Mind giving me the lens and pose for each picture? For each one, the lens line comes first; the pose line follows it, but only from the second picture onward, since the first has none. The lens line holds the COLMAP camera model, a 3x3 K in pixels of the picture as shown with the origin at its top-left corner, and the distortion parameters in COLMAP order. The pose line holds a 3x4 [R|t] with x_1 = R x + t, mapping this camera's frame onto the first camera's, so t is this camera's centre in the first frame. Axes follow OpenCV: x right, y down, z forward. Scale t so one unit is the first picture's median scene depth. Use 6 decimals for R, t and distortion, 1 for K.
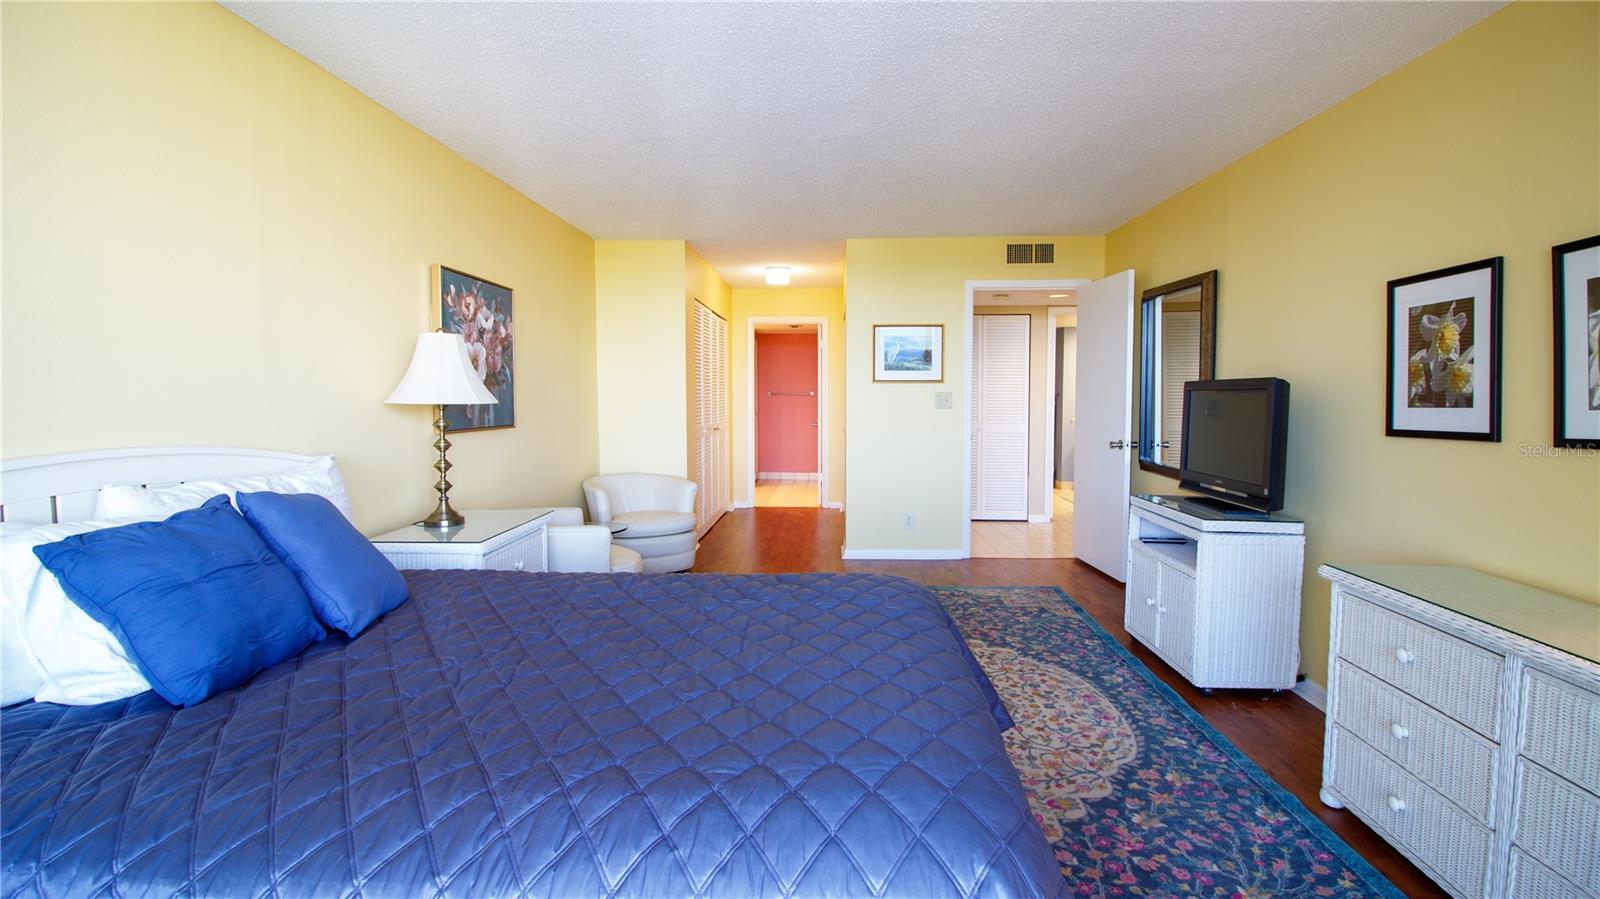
lens RADIAL K [[762.6, 0, 802.3], [0, 762.6, 451.7], [0, 0, 1]] dist [-0.002876, -0.000246]
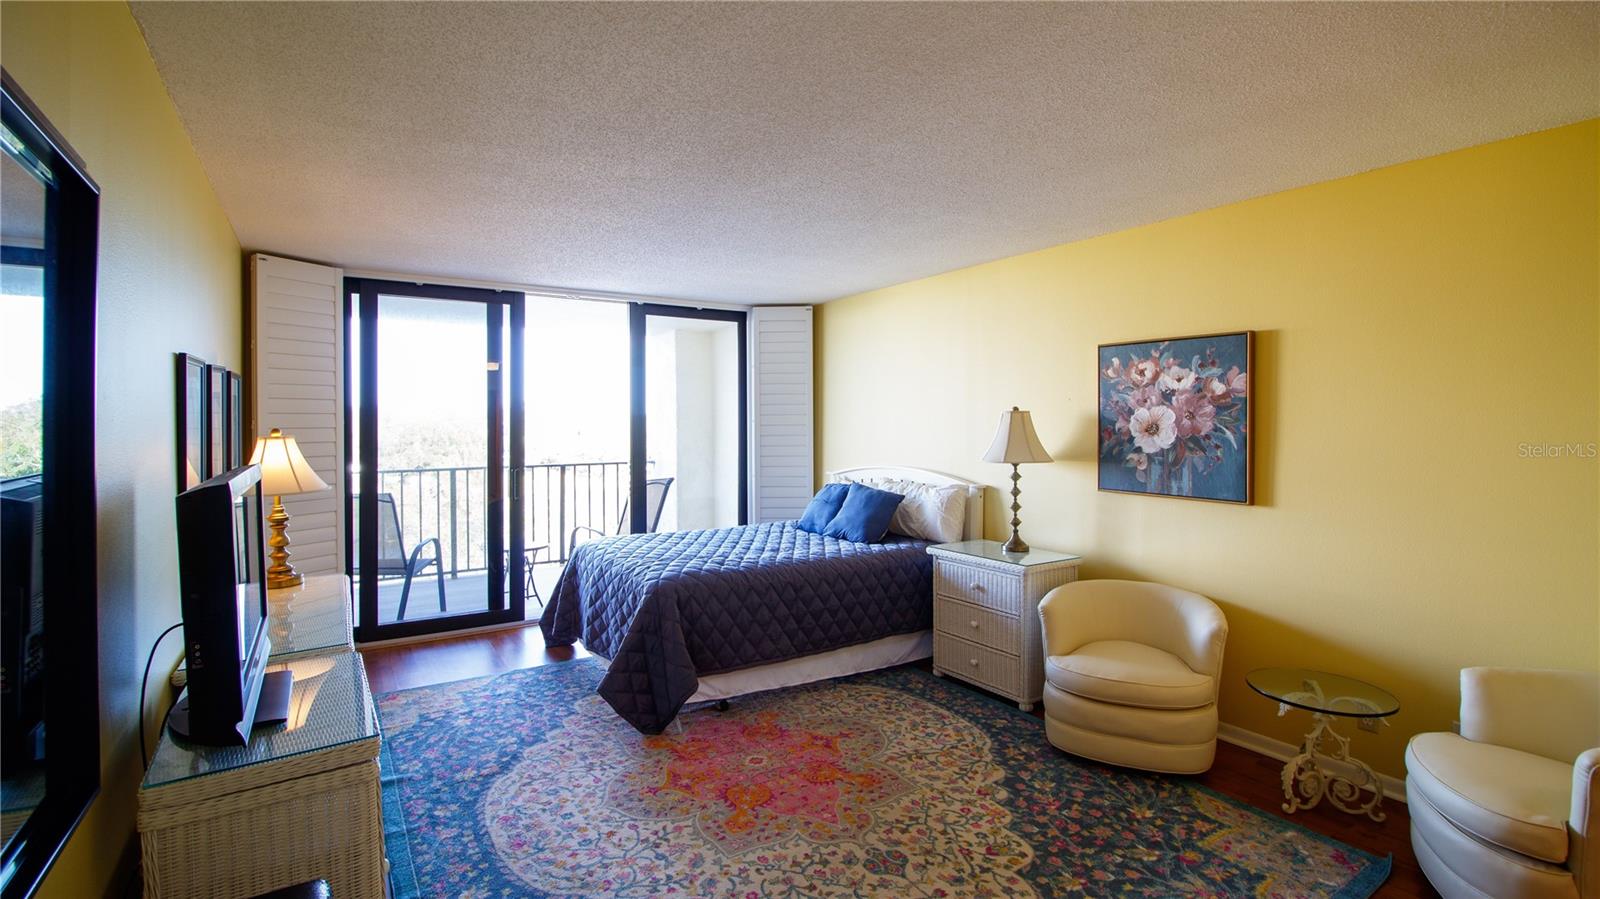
lens RADIAL K [[762.6, 0, 798.7], [0, 762.6, 440.2], [0, 0, 1]] dist [-0.002876, -0.000246]
pose [[-0.830361, 0.015347, -0.557015, 0.628219], [-0.042206, 0.995017, 0.090332, -0.213422], [0.555626, 0.098518, -0.825575, 1.964332]]
